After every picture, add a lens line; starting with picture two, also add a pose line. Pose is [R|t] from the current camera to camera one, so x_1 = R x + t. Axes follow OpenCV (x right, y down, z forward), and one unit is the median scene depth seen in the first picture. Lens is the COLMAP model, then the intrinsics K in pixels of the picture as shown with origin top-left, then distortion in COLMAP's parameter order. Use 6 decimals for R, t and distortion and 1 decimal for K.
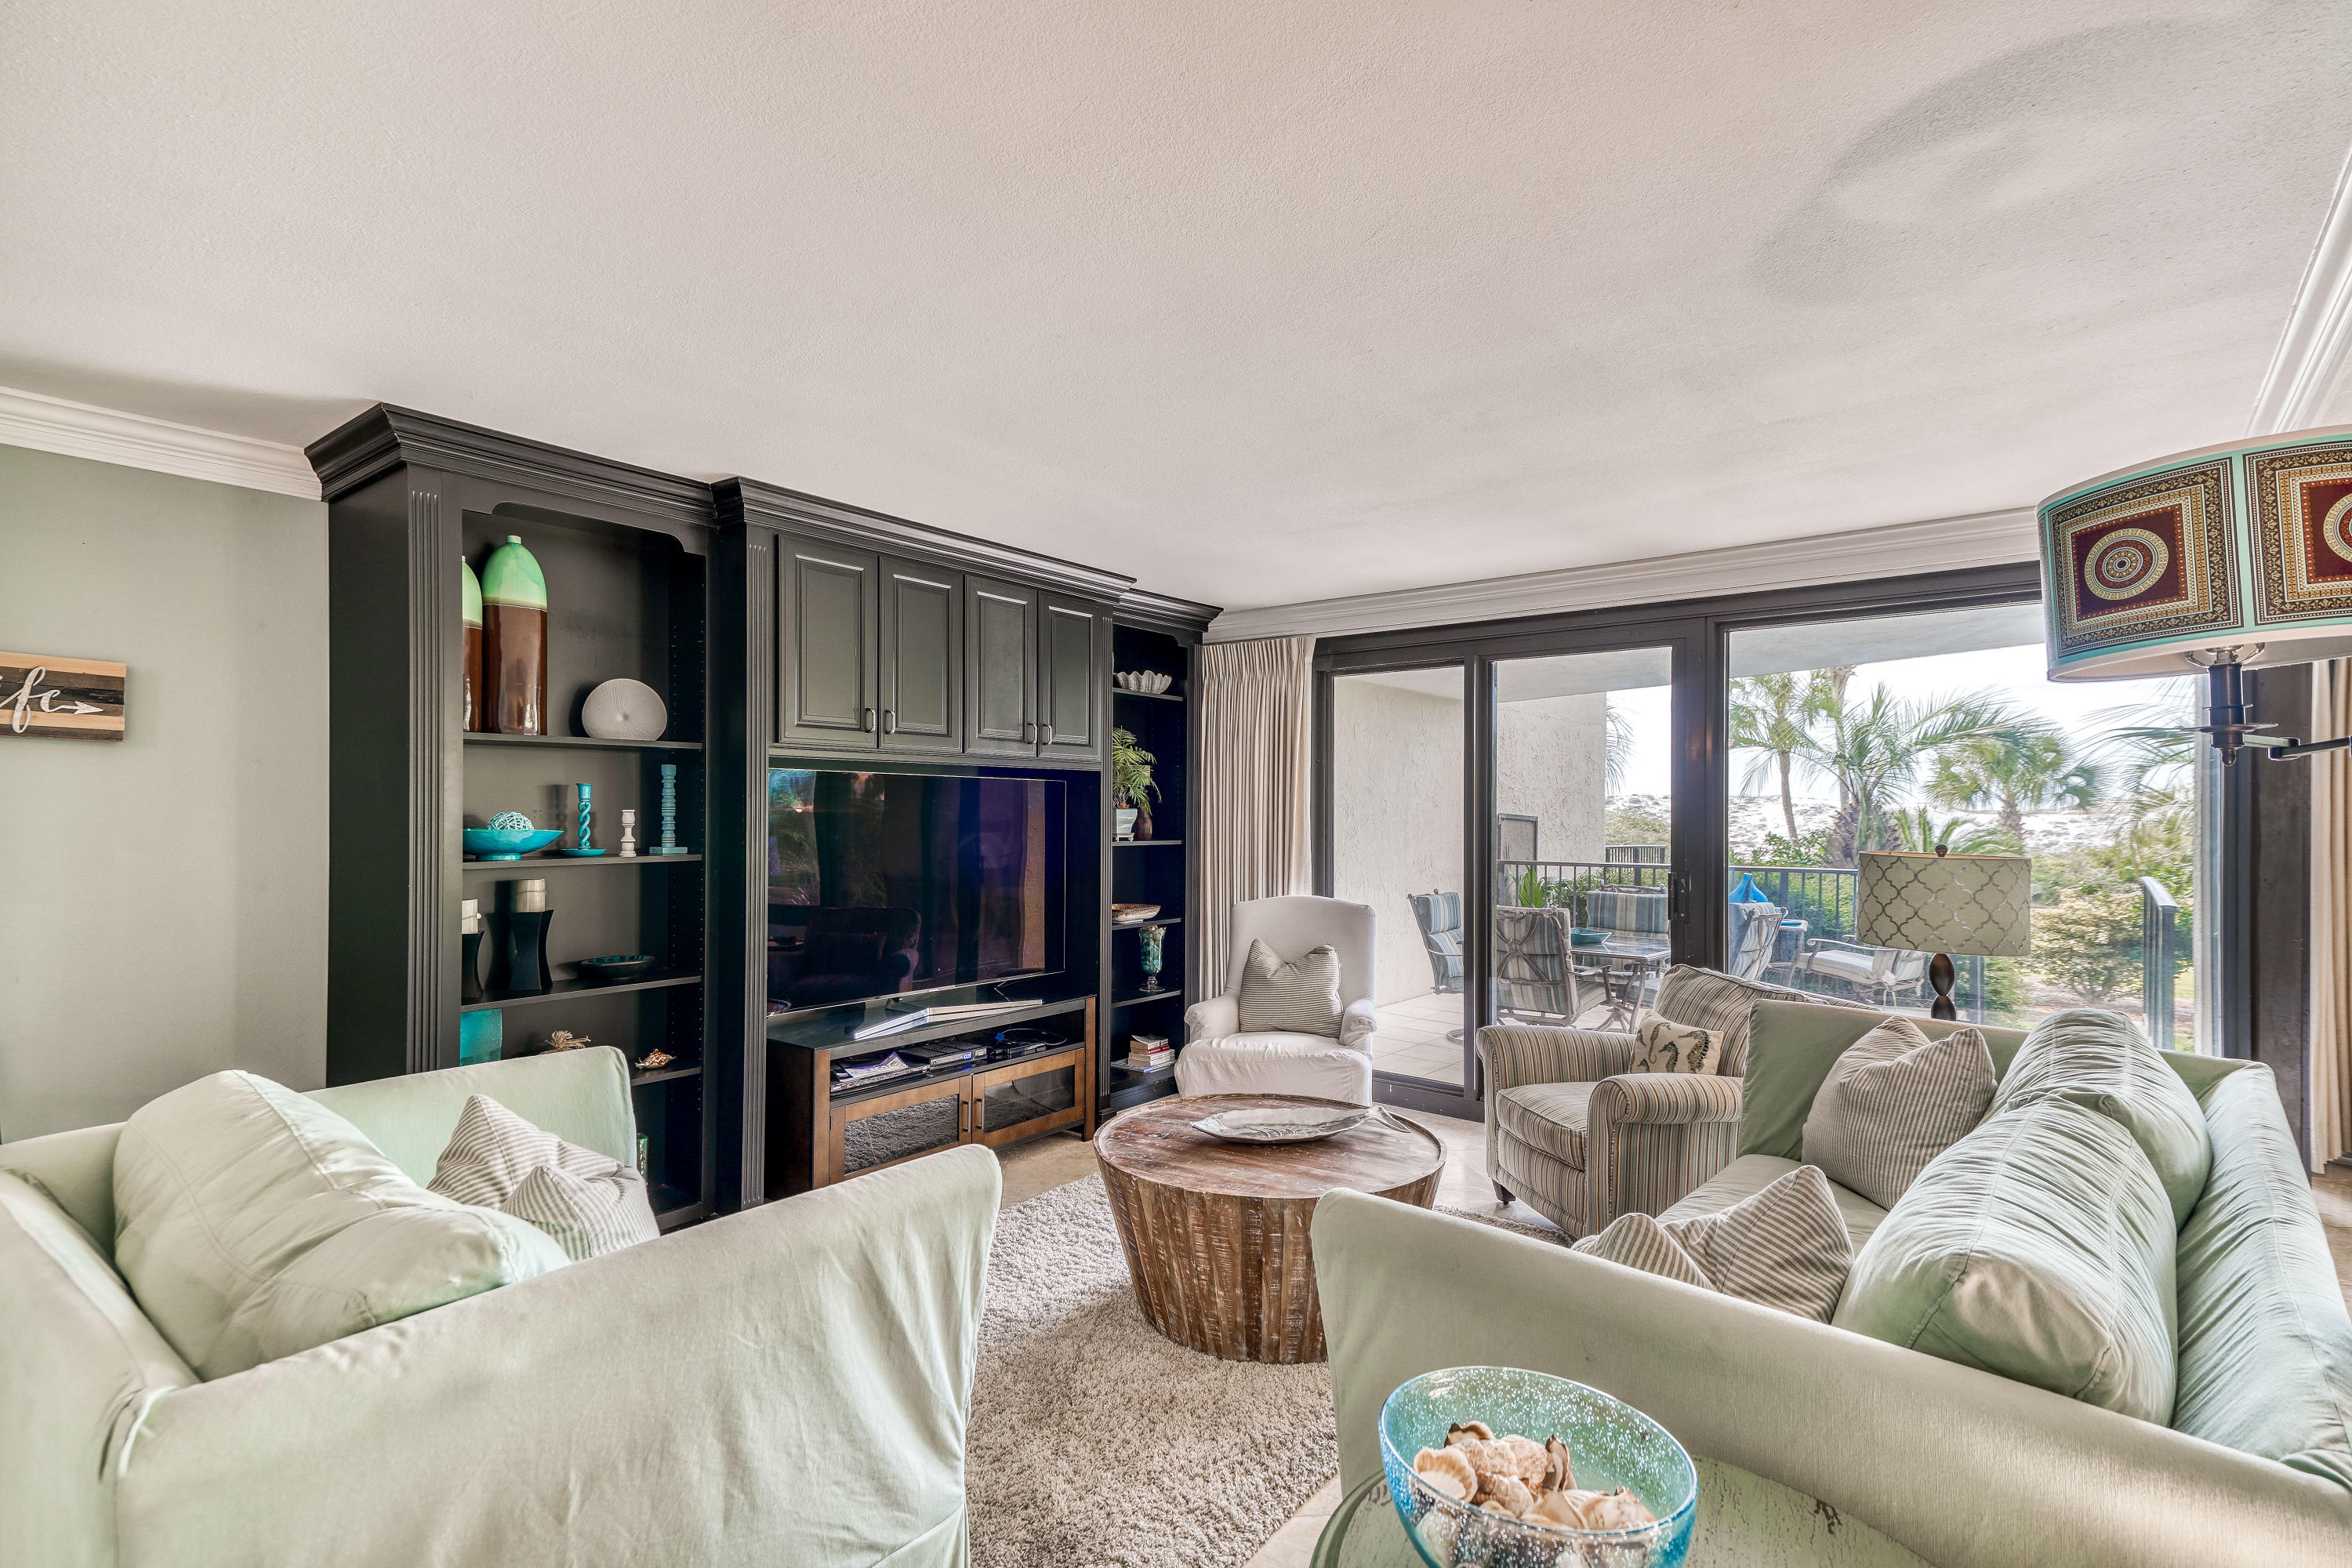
lens RADIAL K [[1133.0, 0, 1164.9], [0, 1133.0, 795.1], [0, 0, 1]] dist [0.004362, 0.000117]
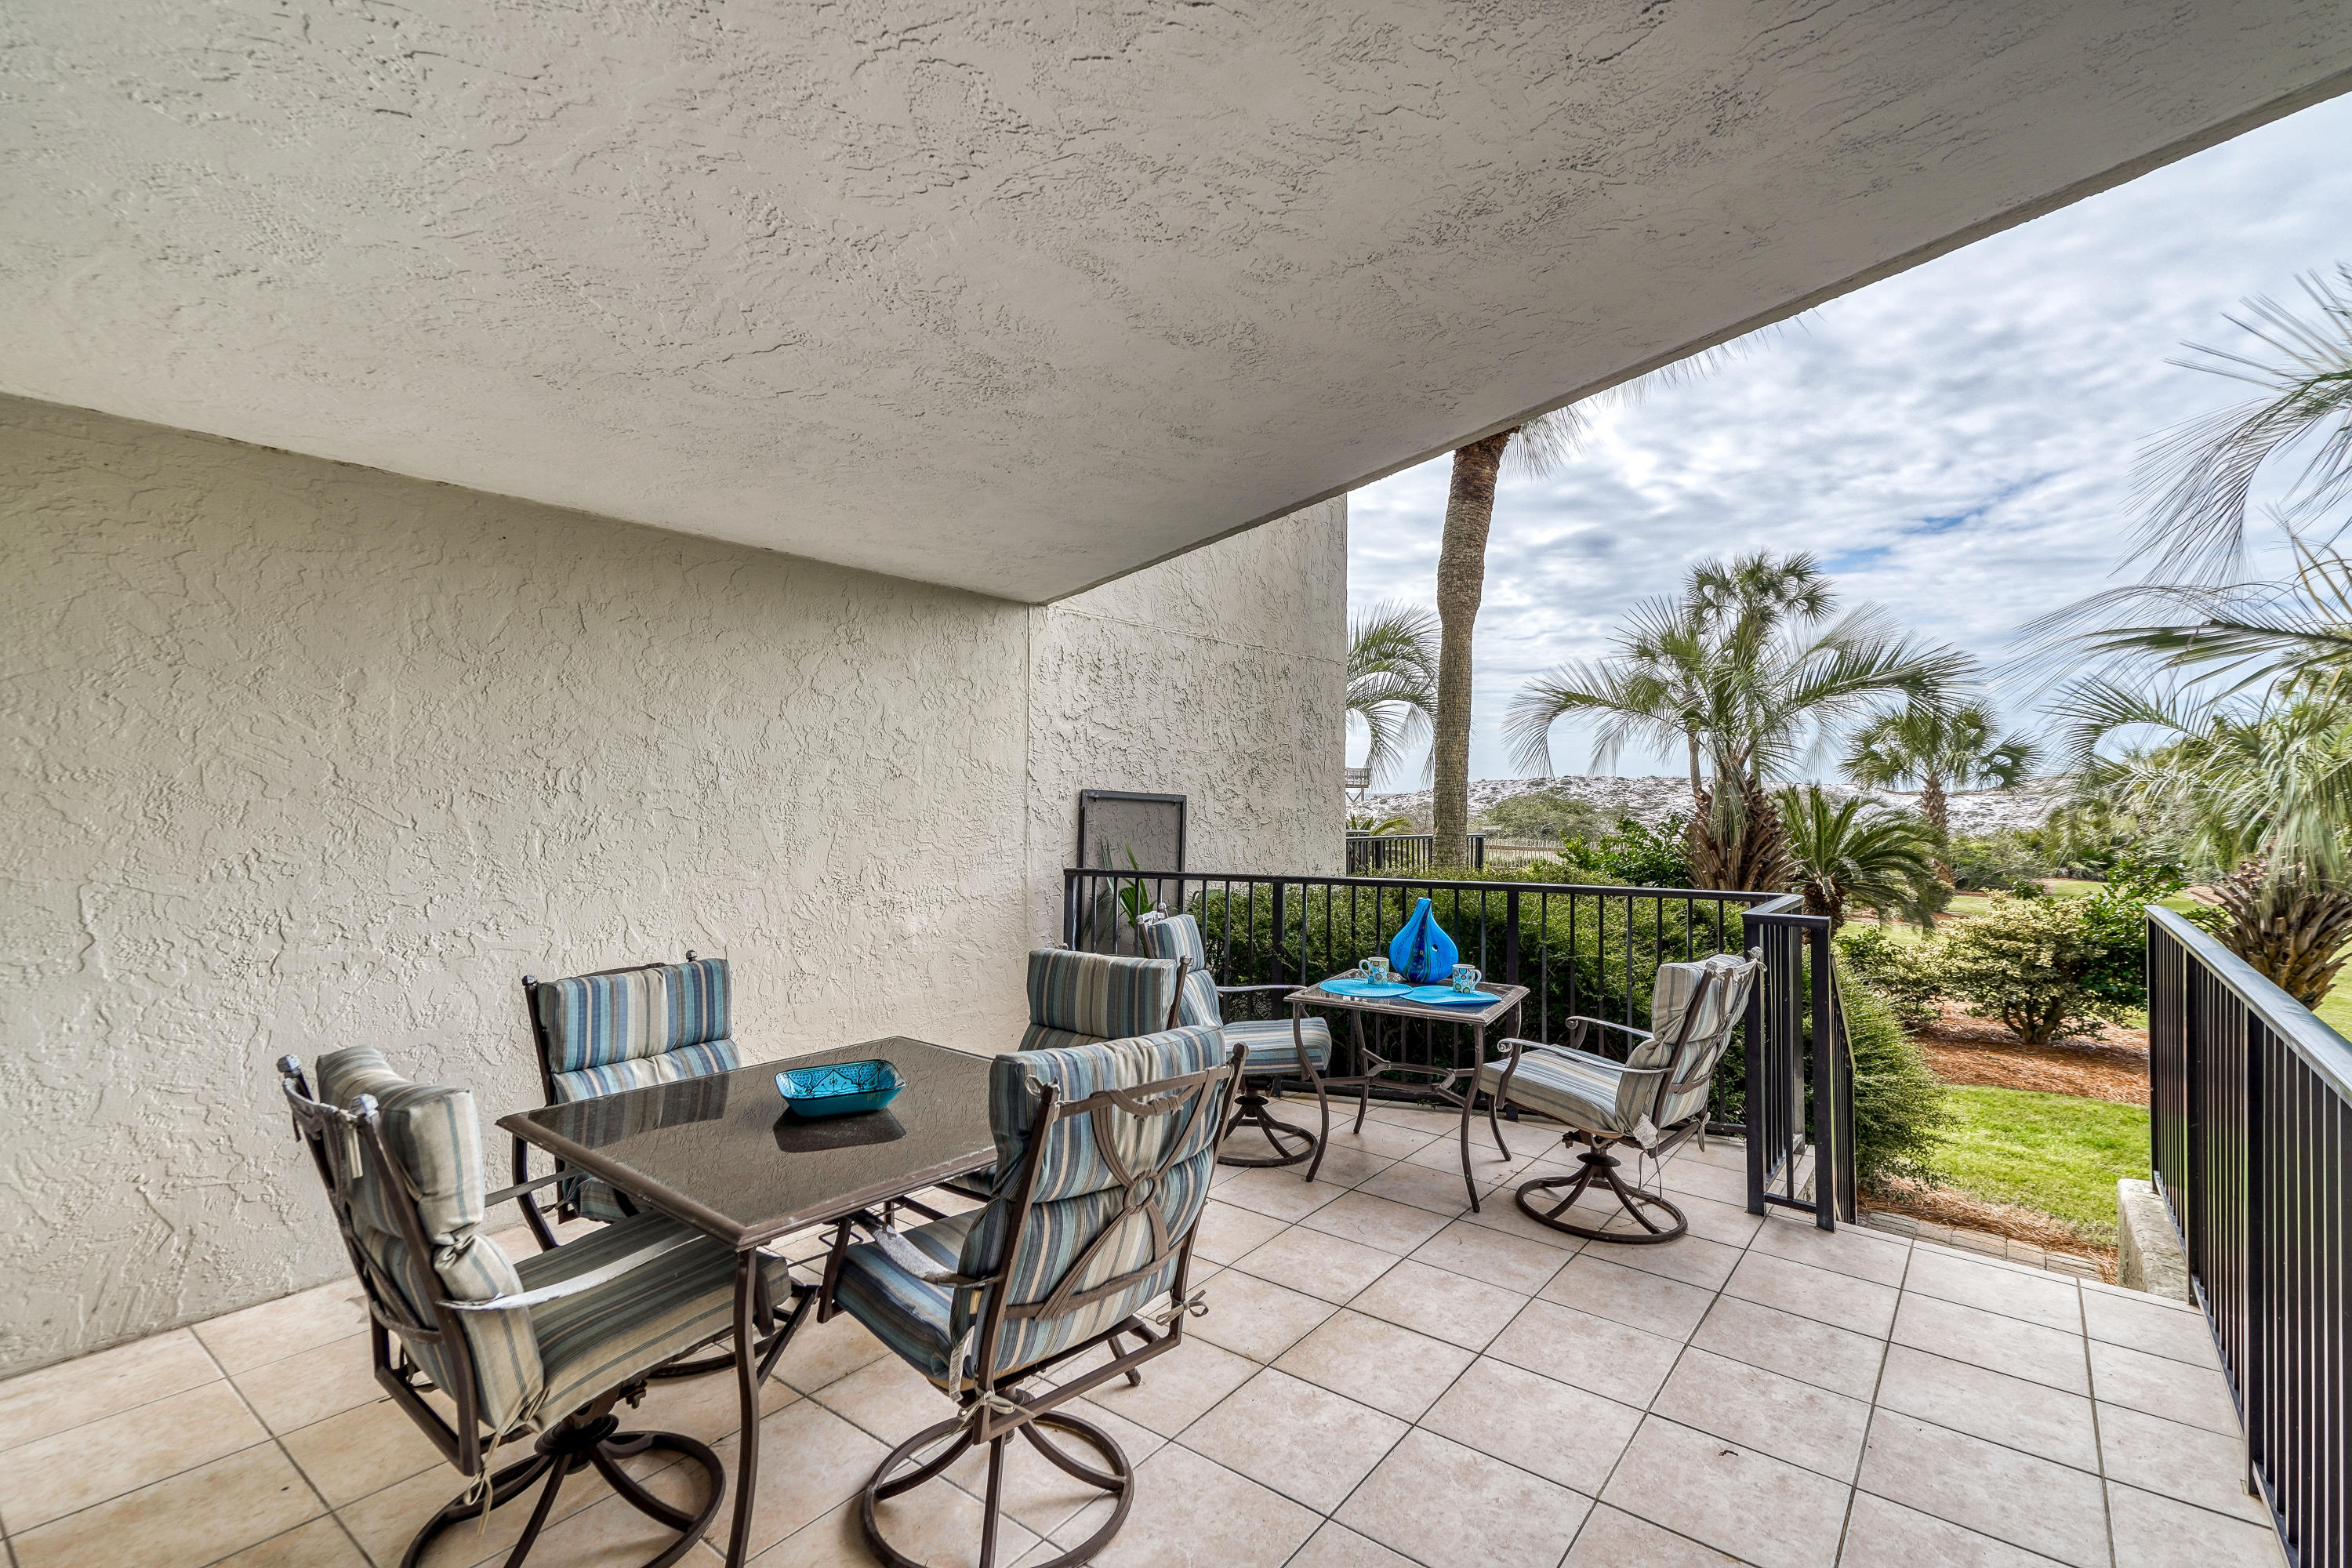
lens RADIAL K [[1082.5, 0, 1186.0], [0, 1082.5, 773.4], [0, 0, 1]] dist [0.020774, -0.001751]
pose [[0.999314, -0.002050, 0.036973, 0.118809], [0.002260, 0.999982, -0.005625, 0.003843], [-0.036961, 0.005704, 0.999300, 0.152027]]
